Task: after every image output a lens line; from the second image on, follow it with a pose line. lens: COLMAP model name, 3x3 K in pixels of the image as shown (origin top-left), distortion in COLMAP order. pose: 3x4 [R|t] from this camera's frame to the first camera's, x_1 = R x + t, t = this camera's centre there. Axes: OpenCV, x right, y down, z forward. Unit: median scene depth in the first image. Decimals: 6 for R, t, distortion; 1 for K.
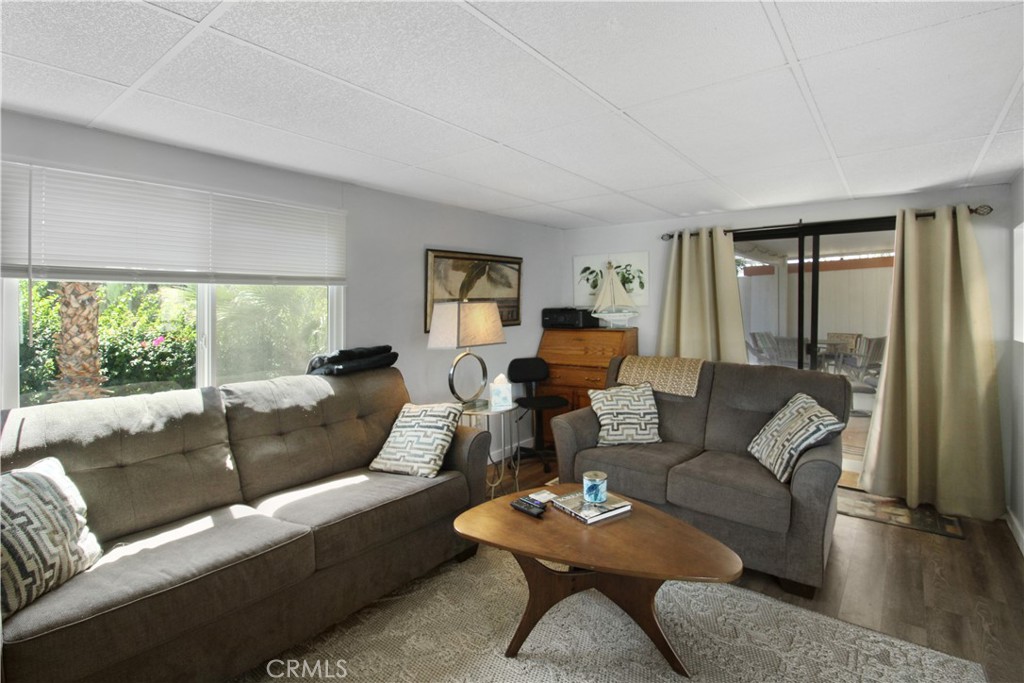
lens RADIAL K [[499.5, 0, 497.2], [0, 499.5, 302.2], [0, 0, 1]] dist [-0.000345, -0.008669]
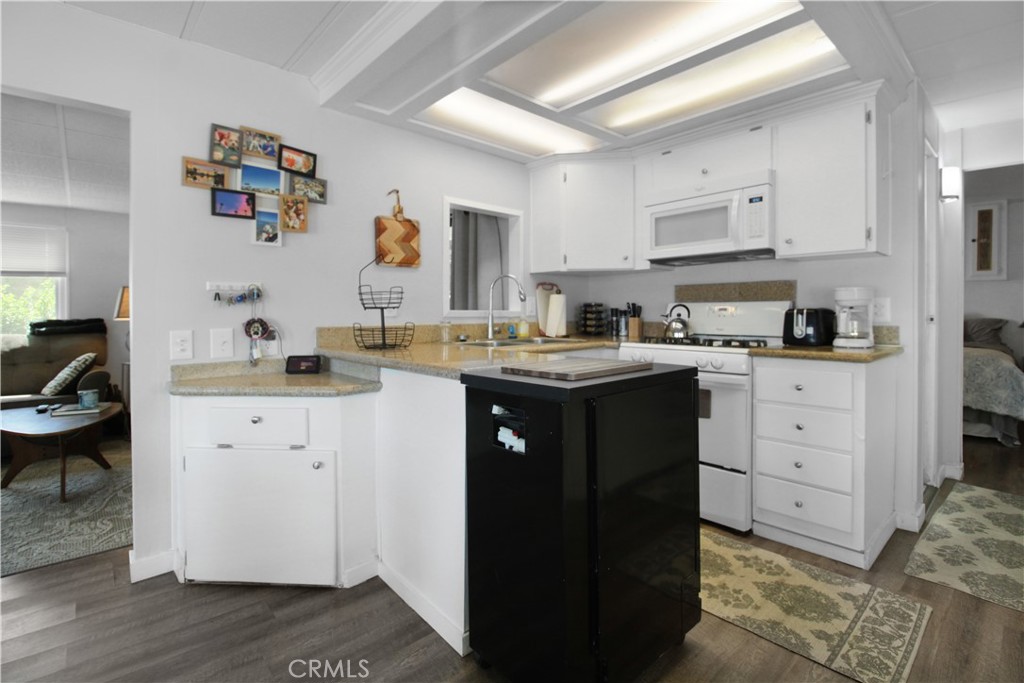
lens RADIAL K [[479.0, 0, 510.5], [0, 479.0, 315.6], [0, 0, 1]] dist [-0.000047, -0.000274]
pose [[0.987393, -0.000637, -0.158288, 1.482111], [0.003277, 0.999860, 0.016414, 0.076114], [0.158255, -0.016726, 0.987257, -0.234422]]
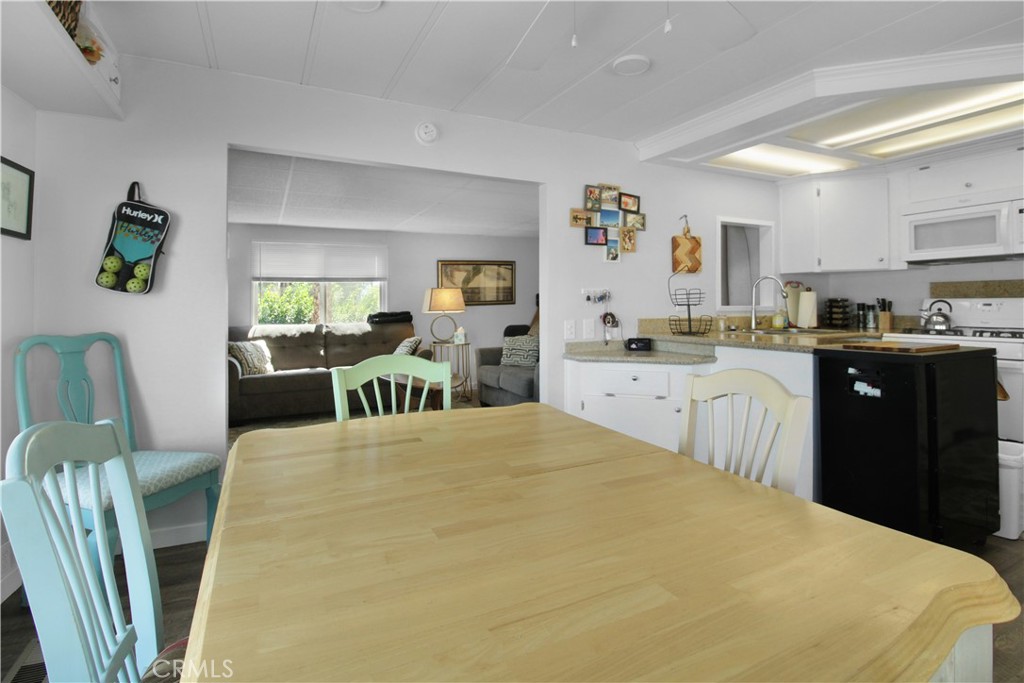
lens RADIAL K [[499.5, 0, 497.2], [0, 499.5, 302.2], [0, 0, 1]] dist [-0.000345, -0.008669]
pose [[0.899329, -0.006253, -0.437228, 1.207575], [0.008913, 0.999952, 0.004032, 0.058212], [0.437182, -0.007524, 0.899342, -0.778805]]
